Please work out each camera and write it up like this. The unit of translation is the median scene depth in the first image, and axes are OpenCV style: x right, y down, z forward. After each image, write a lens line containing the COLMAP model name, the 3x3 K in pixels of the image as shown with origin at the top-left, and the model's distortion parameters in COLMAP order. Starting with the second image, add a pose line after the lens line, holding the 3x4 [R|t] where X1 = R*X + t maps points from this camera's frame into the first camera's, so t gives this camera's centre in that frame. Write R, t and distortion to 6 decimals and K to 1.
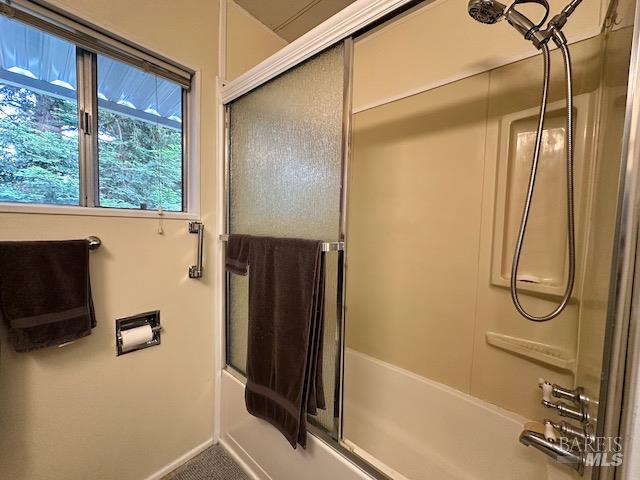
lens RADIAL K [[256.4, 0, 320.0], [0, 256.4, 240.0], [0, 0, 1]] dist [0.000021, 0.000322]
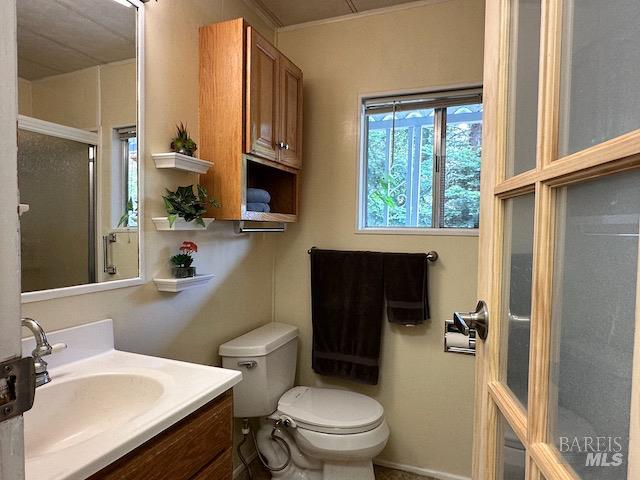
lens RADIAL K [[391.4, 0, 320.0], [0, 391.4, 240.0], [0, 0, 1]] dist [0.003909, 0.001478]
pose [[0.320118, 0.008761, -0.947337, 0.640432], [-0.055721, 0.998400, -0.009596, -0.015088], [0.945737, 0.055859, 0.320095, -0.137970]]
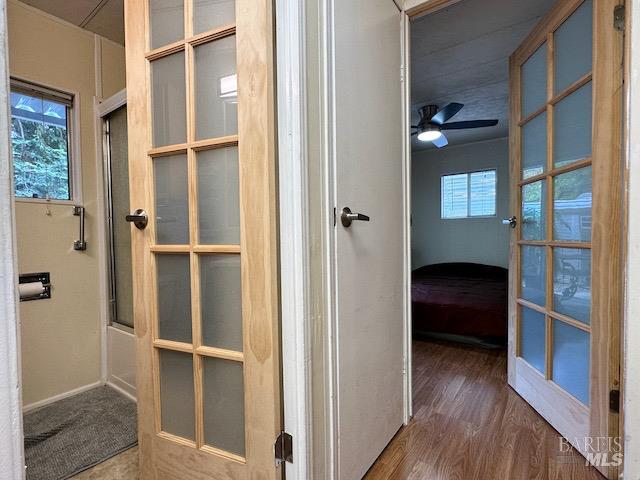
lens RADIAL K [[319.5, 0, 320.0], [0, 319.5, 240.0], [0, 0, 1]] dist [-0.001057, -0.000881]
pose [[0.995307, -0.049831, 0.082951, 0.591849], [0.052811, 0.998021, -0.034122, 0.217359], [-0.081086, 0.038342, 0.995969, -0.709529]]
